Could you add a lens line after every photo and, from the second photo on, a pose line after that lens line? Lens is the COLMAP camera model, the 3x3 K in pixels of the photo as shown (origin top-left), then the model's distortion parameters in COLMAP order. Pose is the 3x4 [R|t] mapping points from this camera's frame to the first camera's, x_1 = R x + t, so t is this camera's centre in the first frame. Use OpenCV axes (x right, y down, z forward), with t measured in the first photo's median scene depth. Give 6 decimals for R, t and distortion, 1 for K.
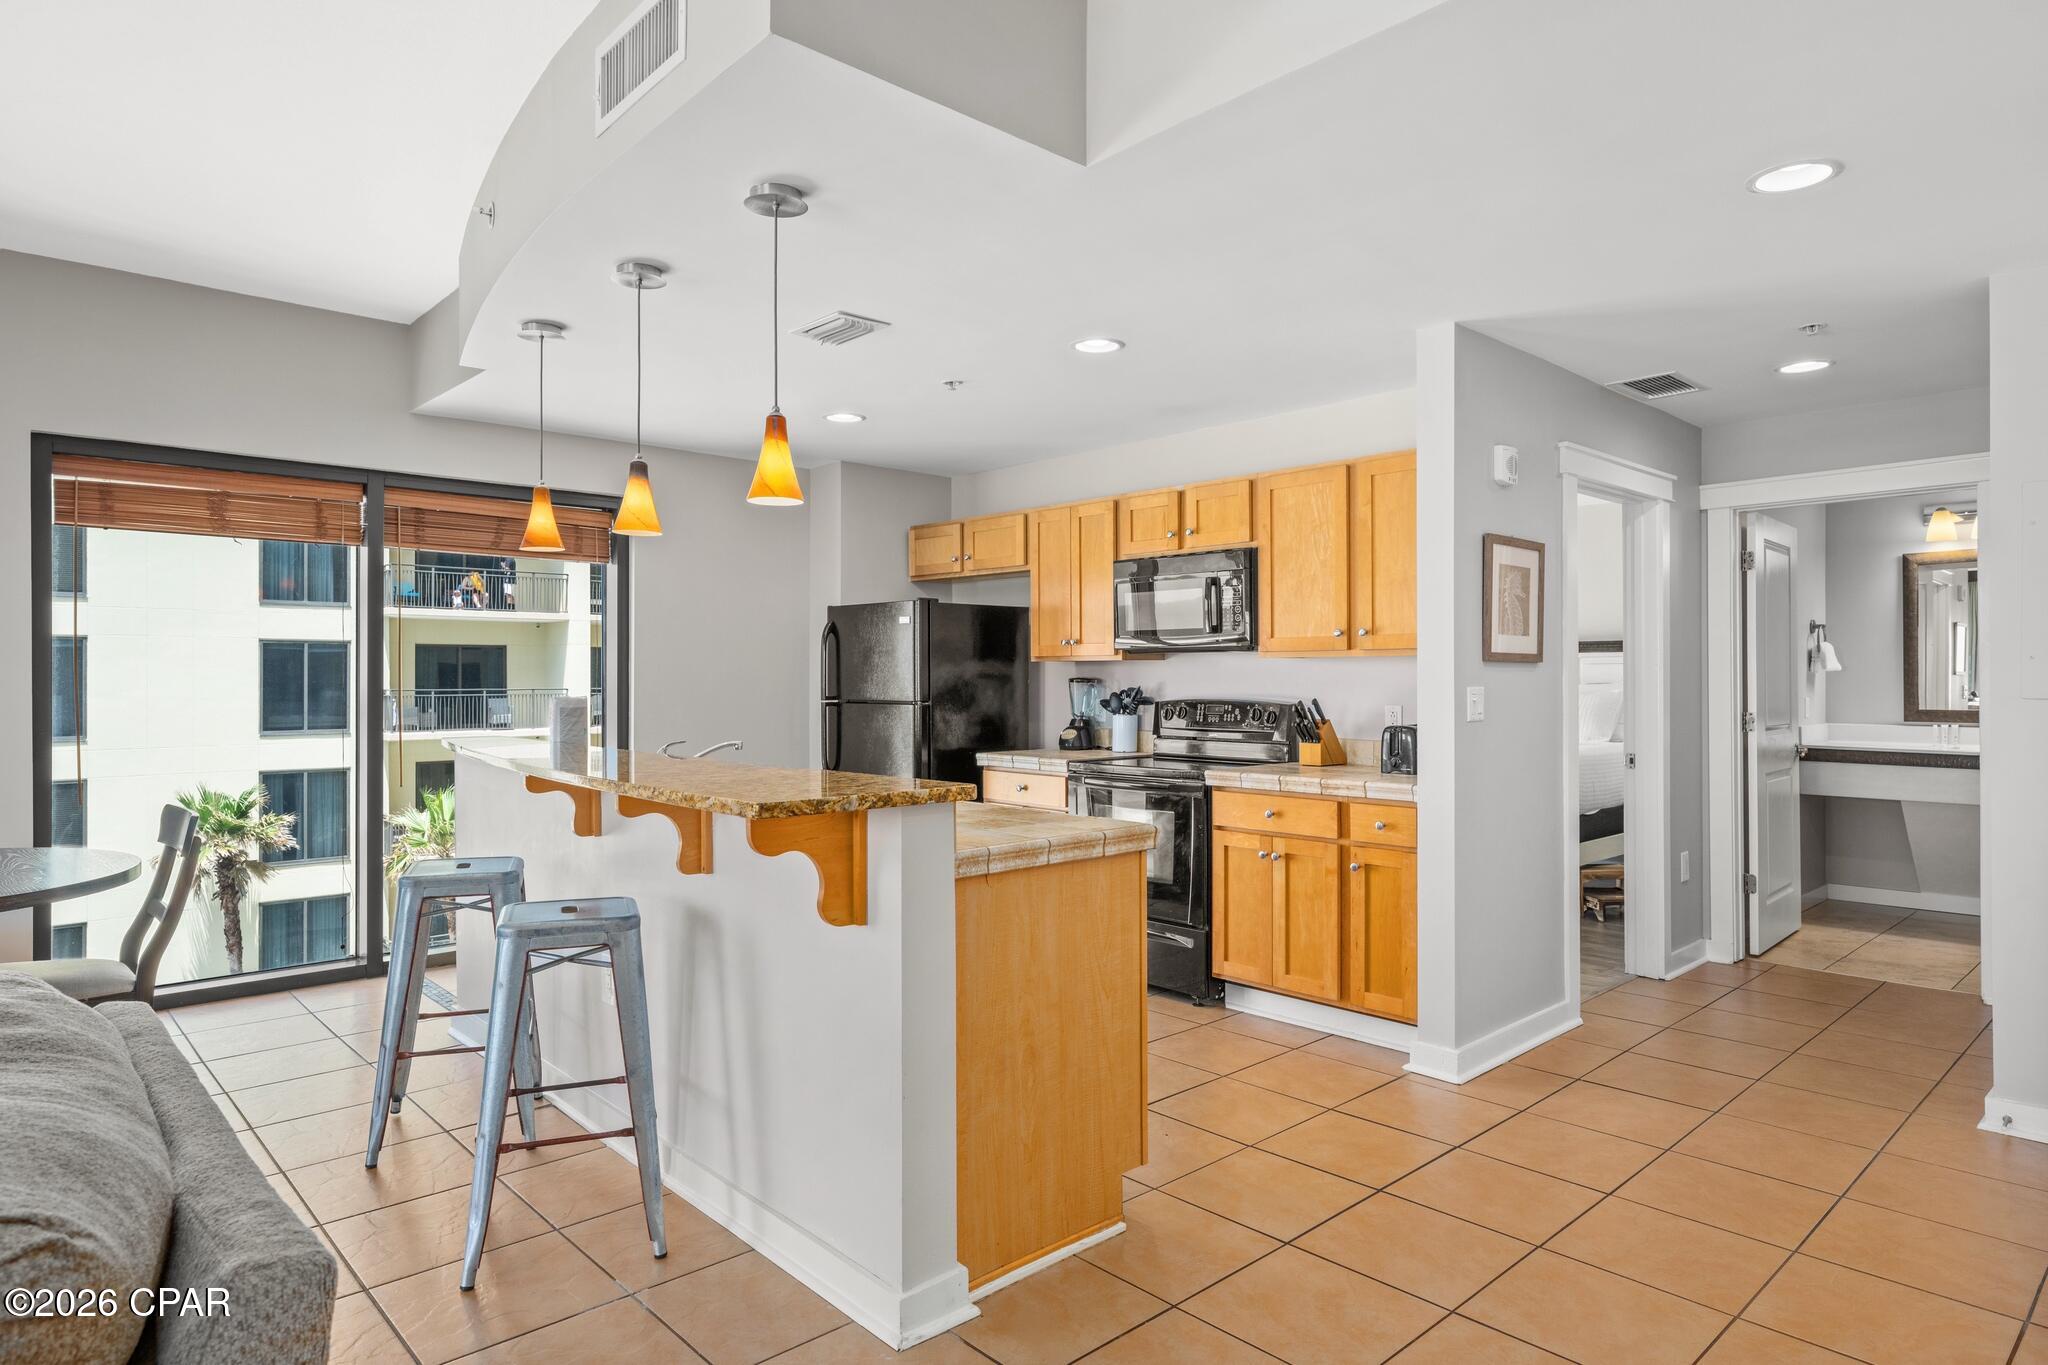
lens RADIAL K [[1169.8, 0, 1023.6], [0, 1169.8, 671.8], [0, 0, 1]] dist [0.001032, -0.000677]
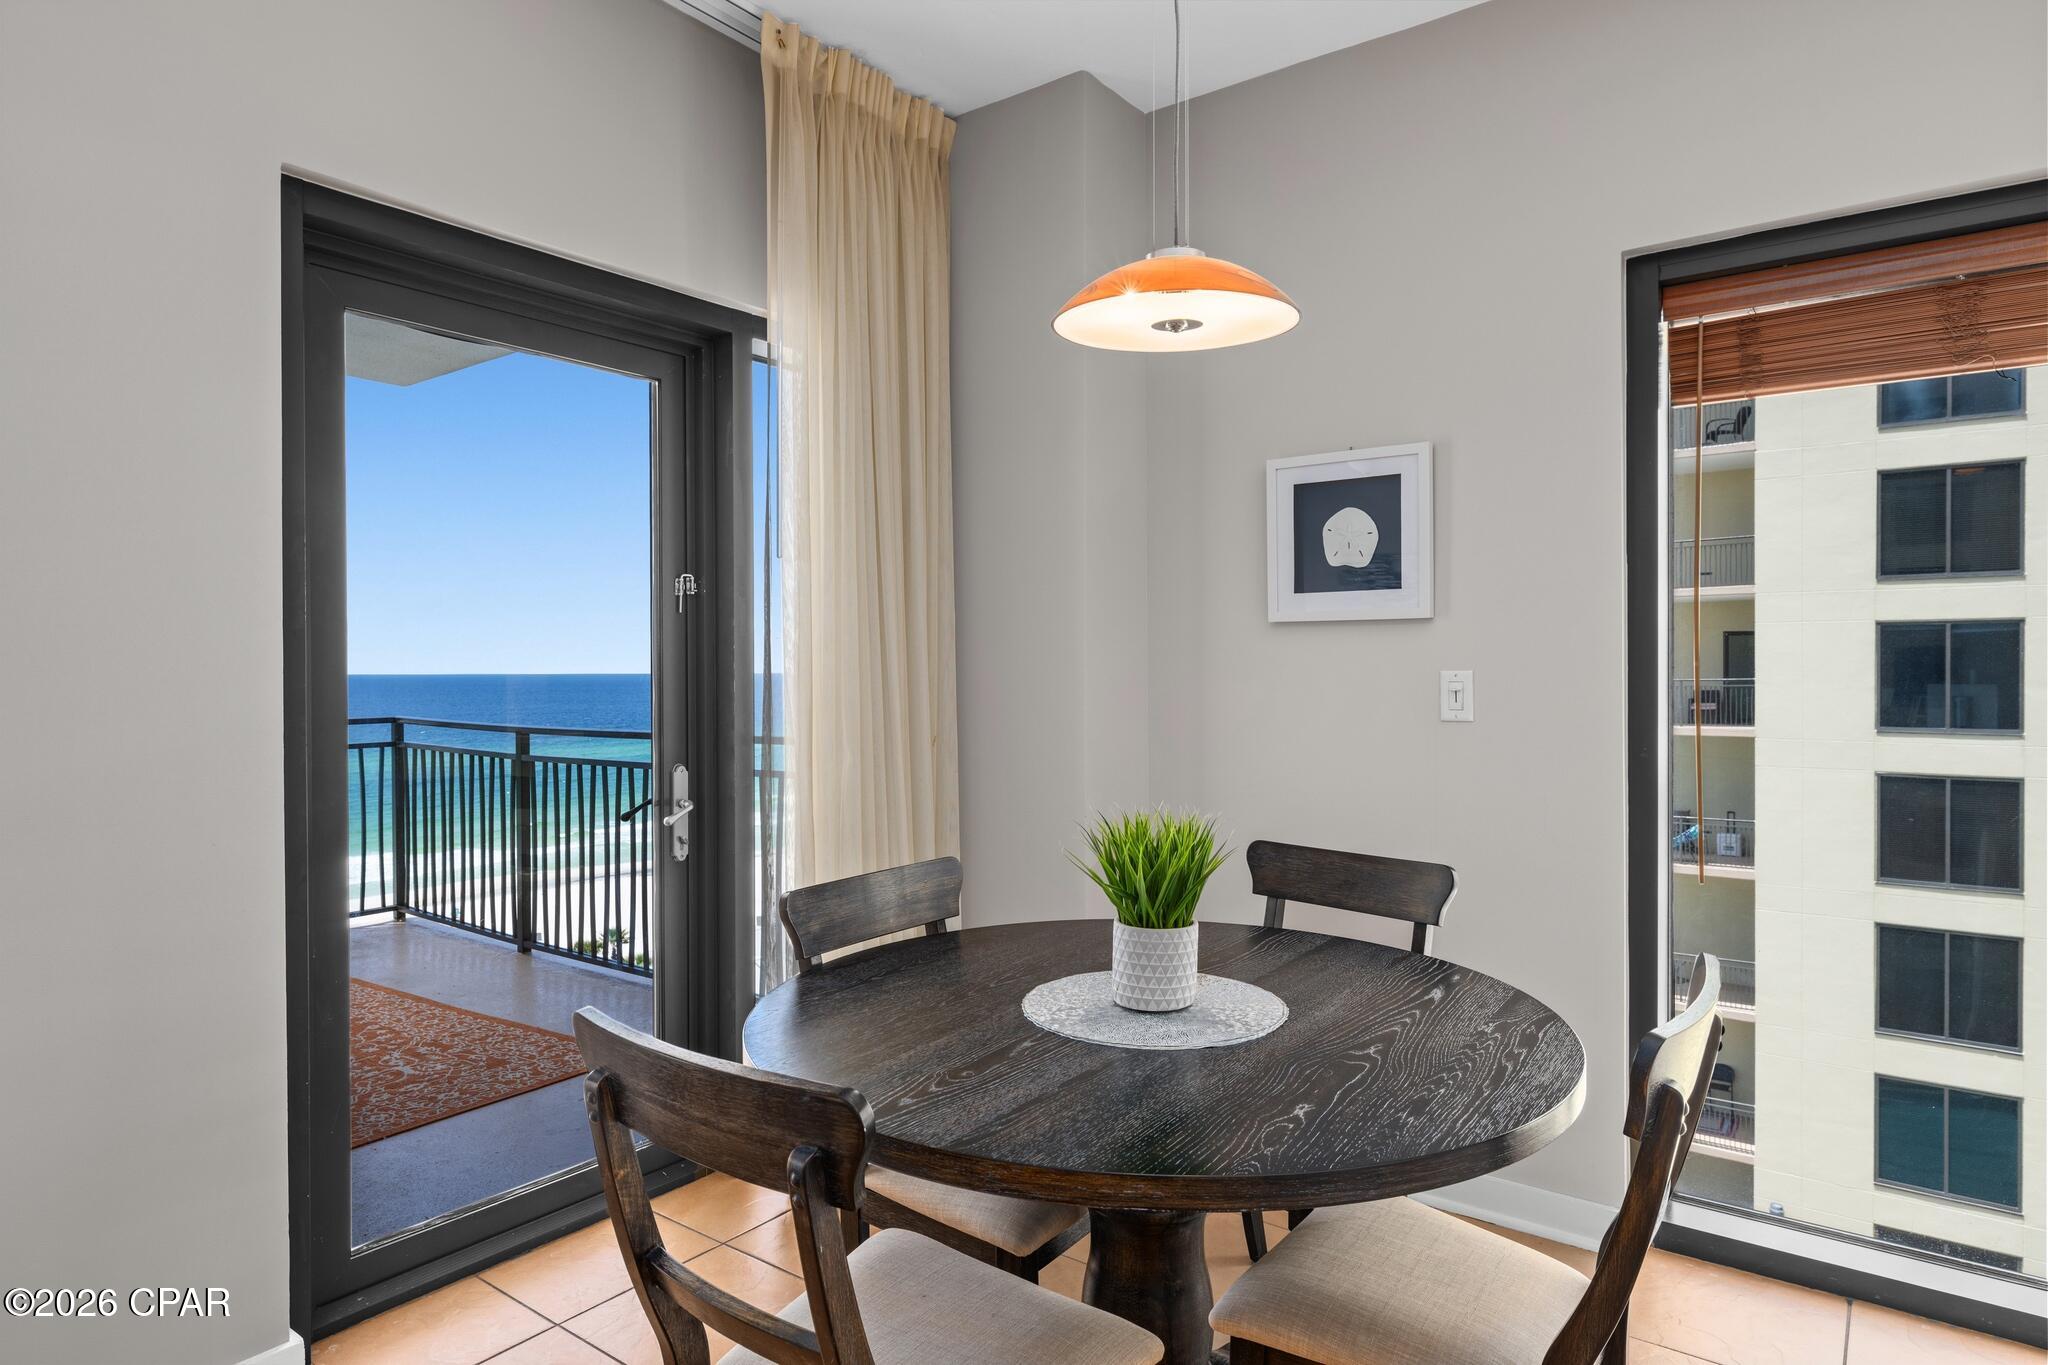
lens RADIAL K [[1169.8, 0, 1013.1], [0, 1169.8, 670.6], [0, 0, 1]] dist [0.001032, -0.000677]
pose [[0.175146, 0.001907, -0.984541, -0.051073], [0.007780, 0.999964, 0.003321, 0.000329], [0.984512, -0.008242, 0.175125, 0.095236]]
